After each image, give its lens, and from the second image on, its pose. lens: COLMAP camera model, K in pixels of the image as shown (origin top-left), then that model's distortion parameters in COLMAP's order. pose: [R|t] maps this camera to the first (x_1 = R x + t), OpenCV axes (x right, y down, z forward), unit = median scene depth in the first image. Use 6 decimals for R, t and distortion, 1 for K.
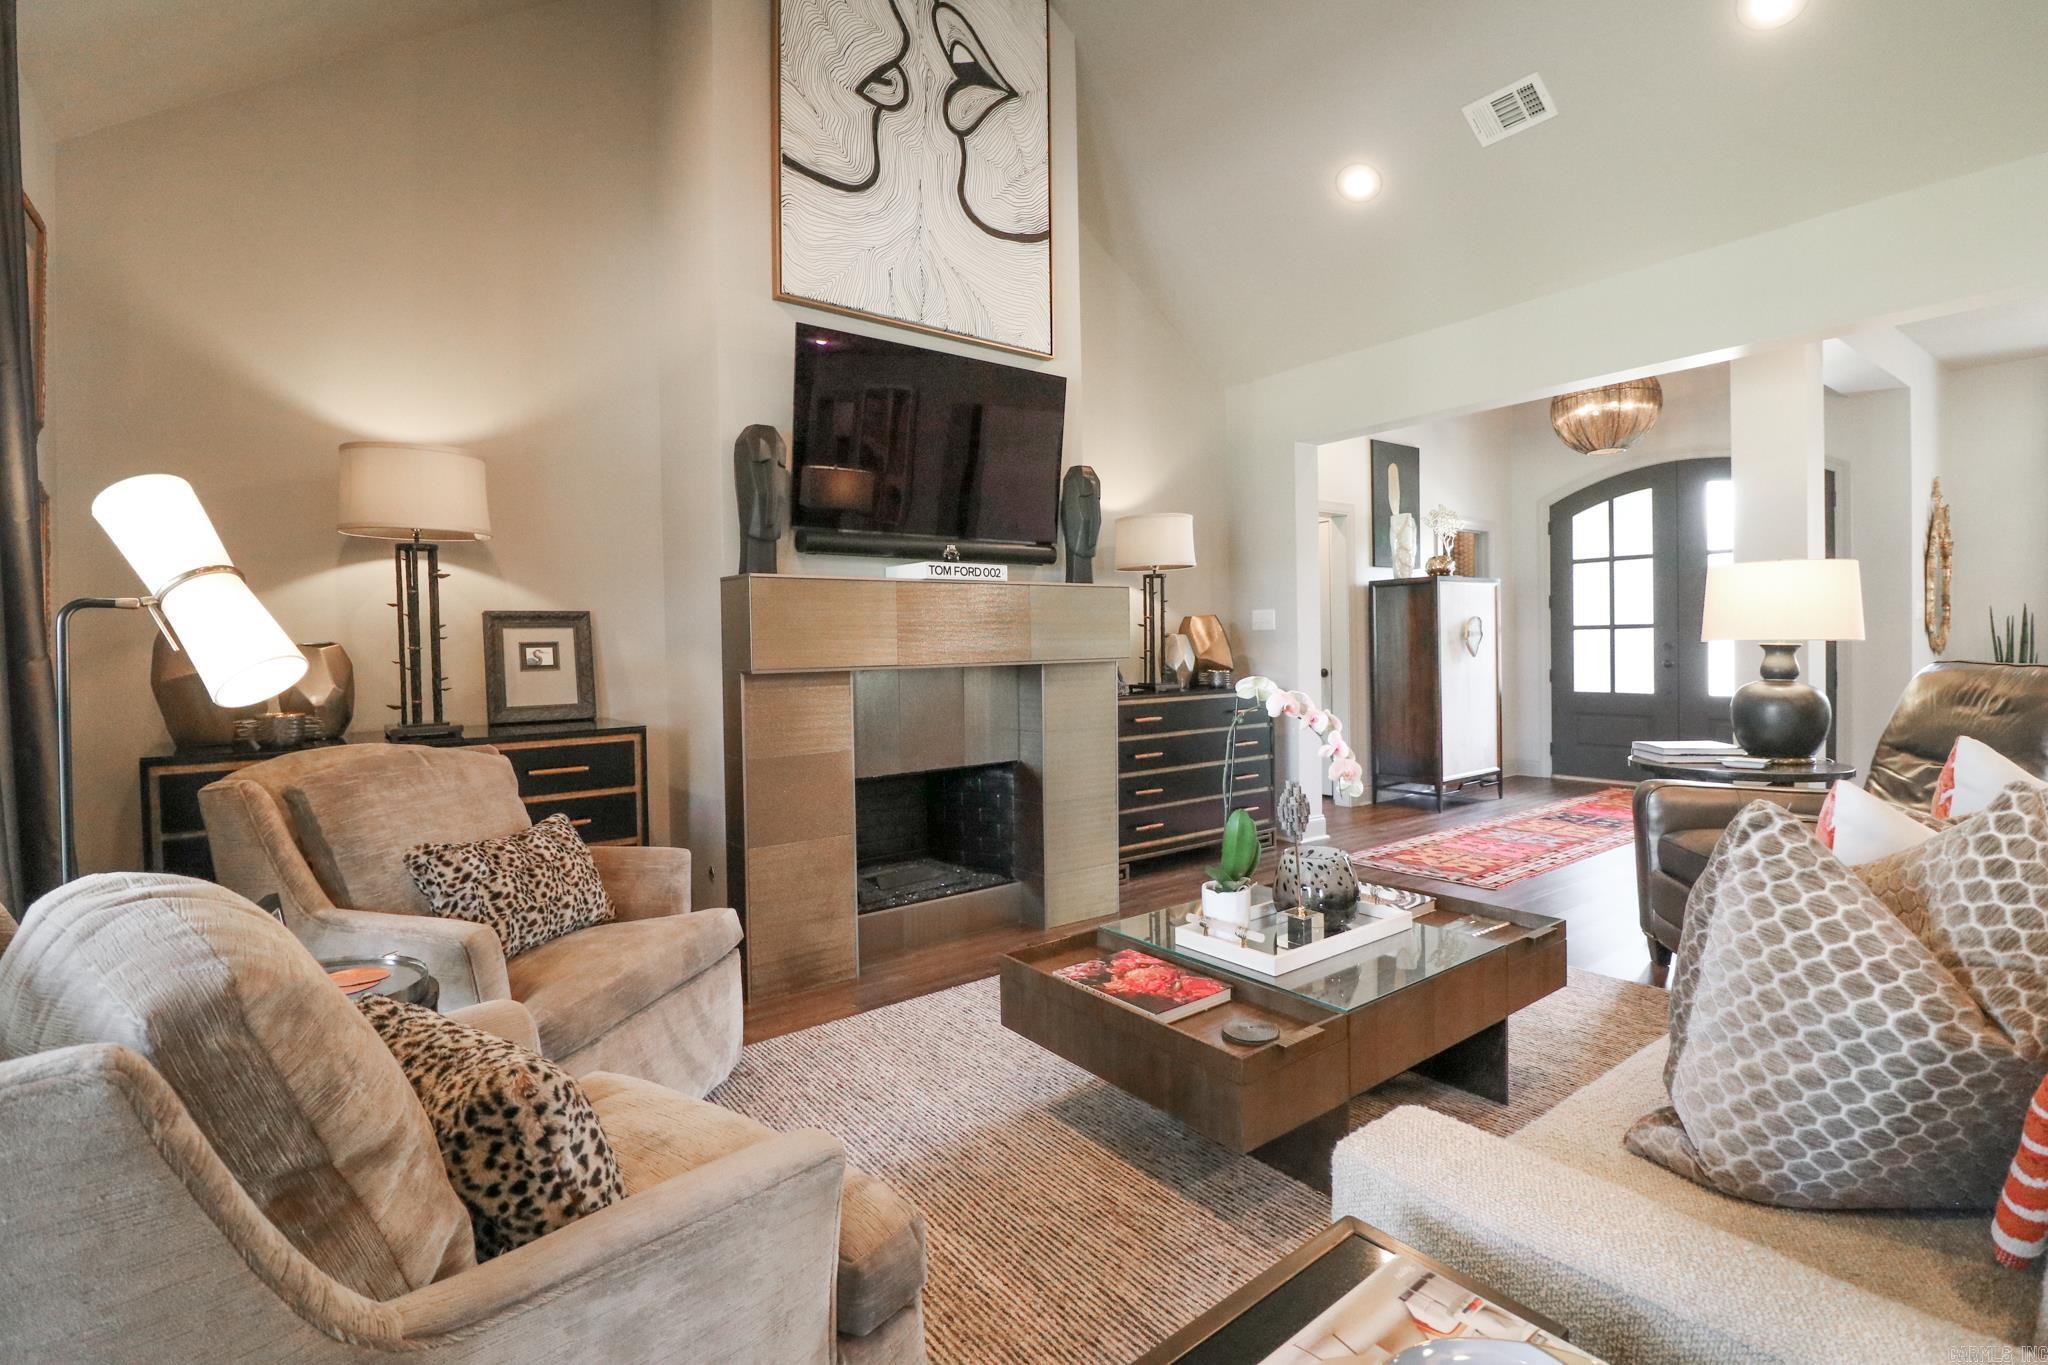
lens RADIAL K [[931.9, 0, 996.8], [0, 931.9, 673.7], [0, 0, 1]] dist [-0.022514, -0.000260]
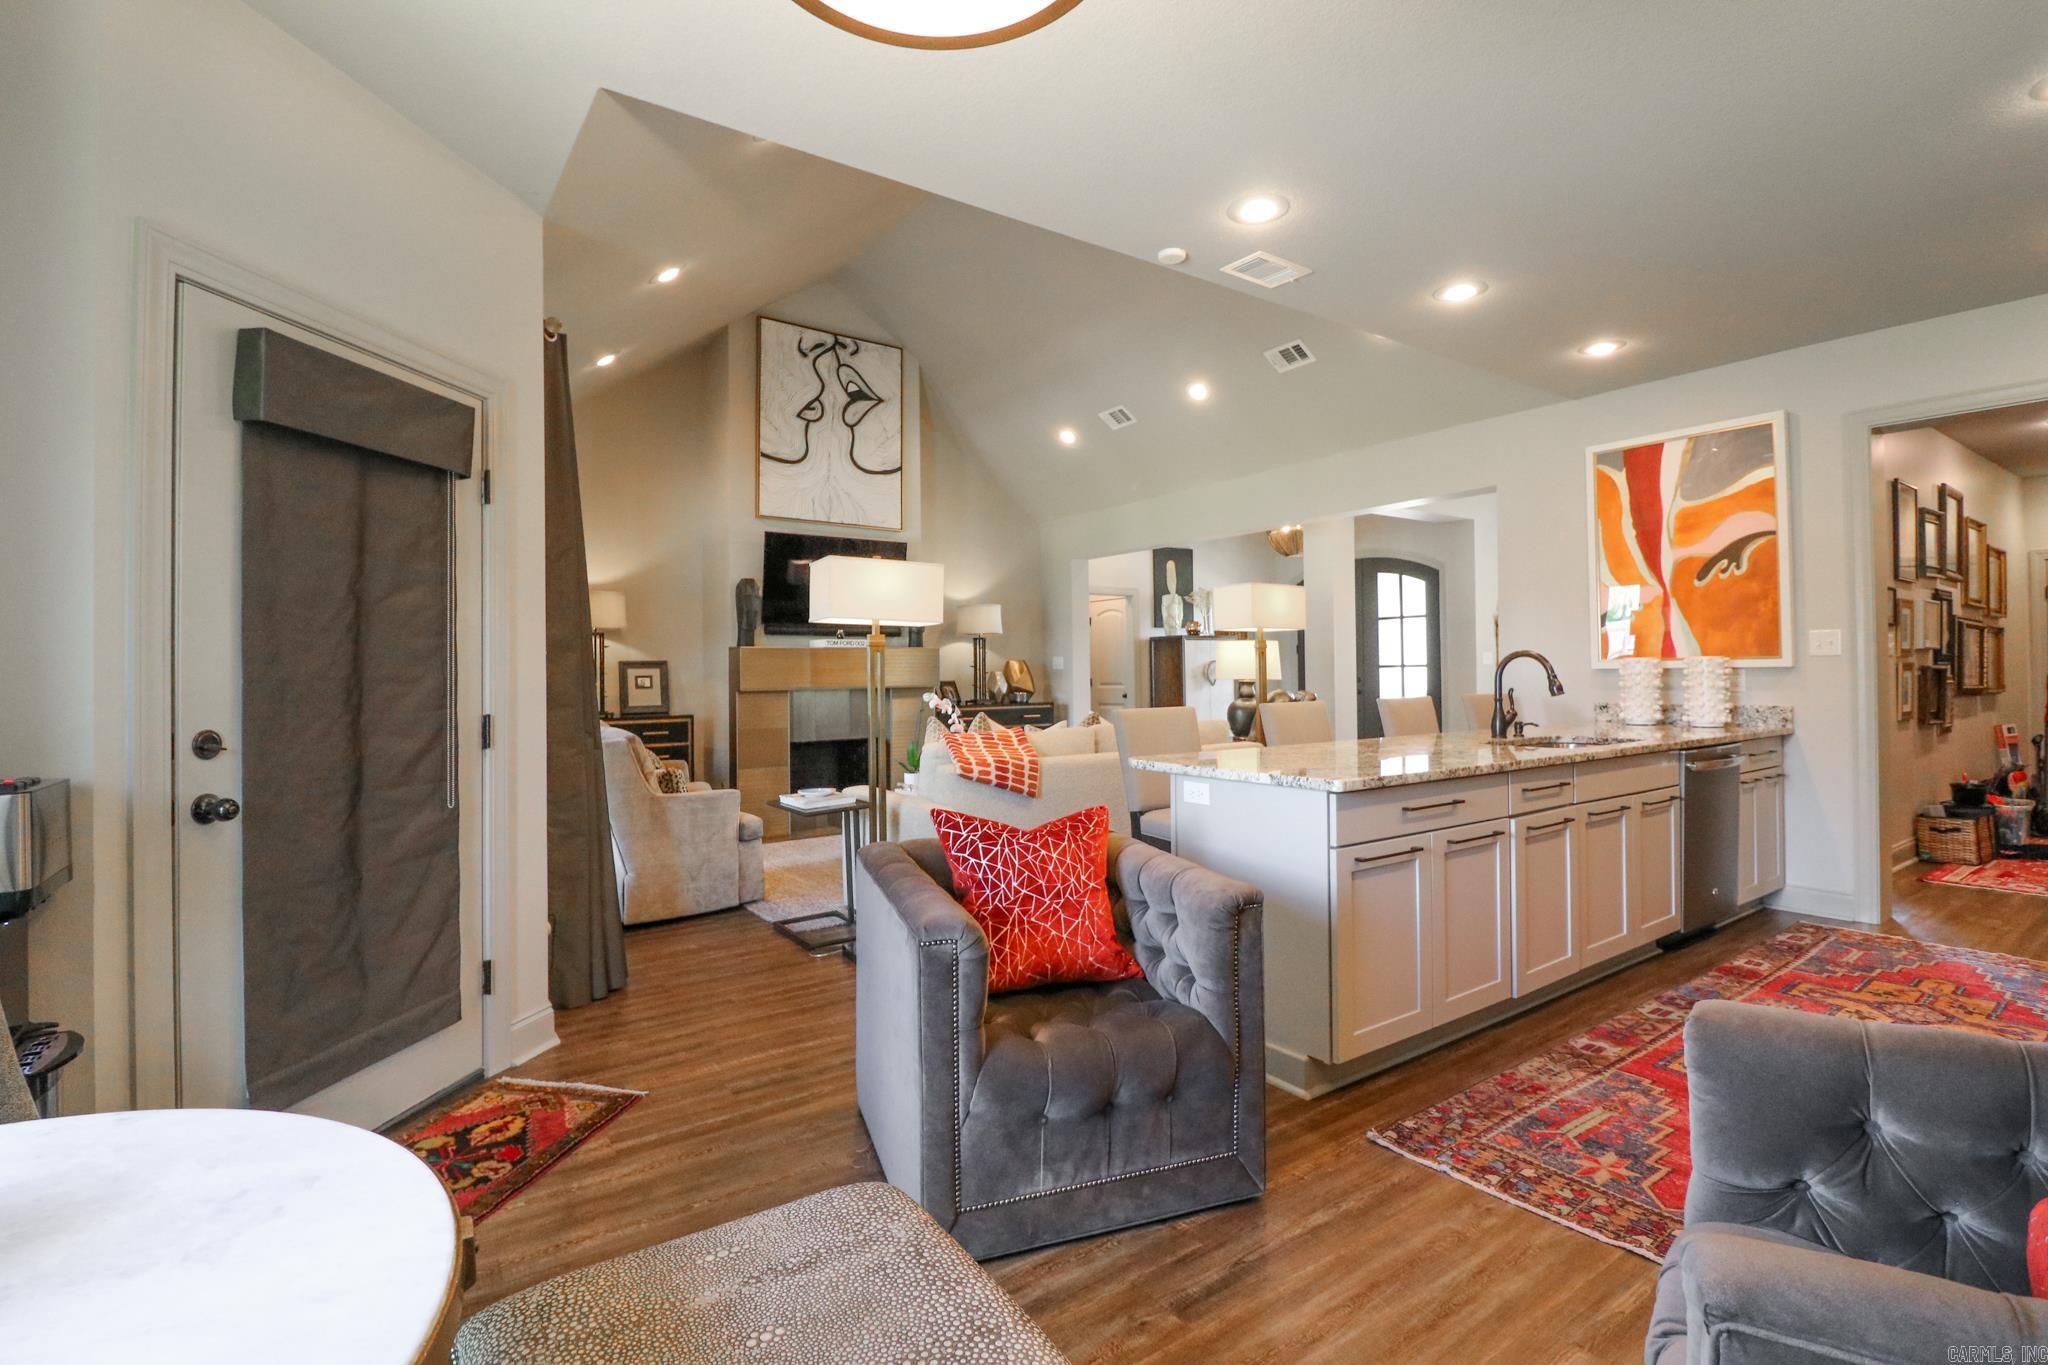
lens RADIAL K [[943.8, 0, 1009.1], [0, 943.8, 663.6], [0, 0, 1]] dist [-0.000955, -0.013062]
pose [[0.999527, 0.005686, -0.030208, 0.381388], [-0.006959, 0.999085, -0.042202, 0.022512], [0.029941, 0.042392, 0.998652, -1.063064]]
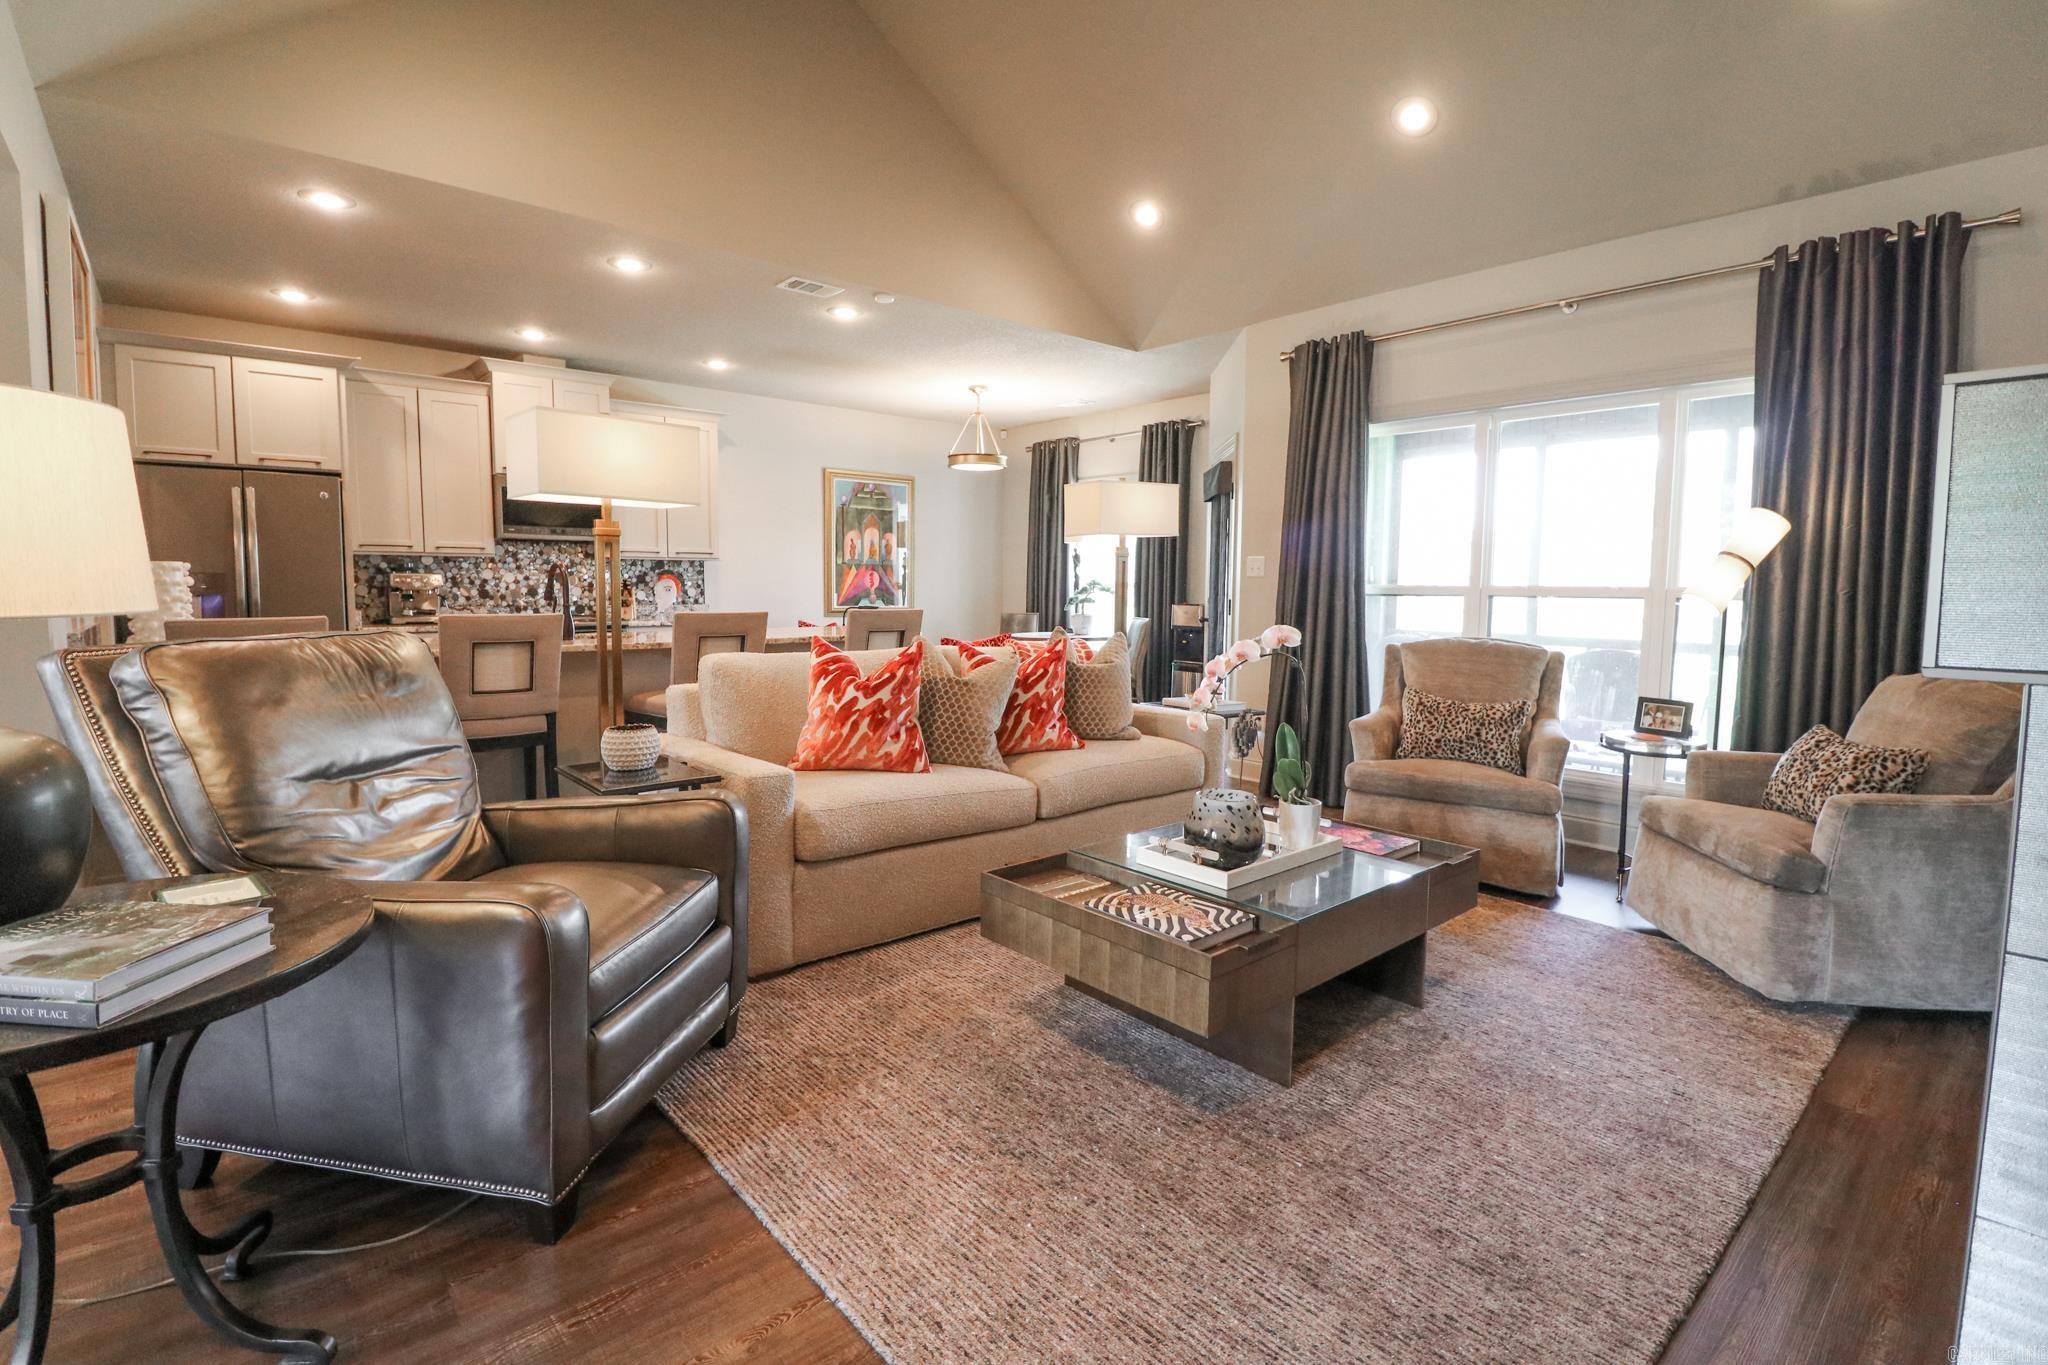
lens RADIAL K [[947.1, 0, 1012.4], [0, 947.1, 661.3], [0, 0, 1]] dist [0.001916, -0.014167]
pose [[-0.996563, 0.014913, -0.081487, 0.447154], [0.005318, 0.993150, 0.116722, -0.055311], [0.082670, 0.115887, -0.989816, 1.371950]]
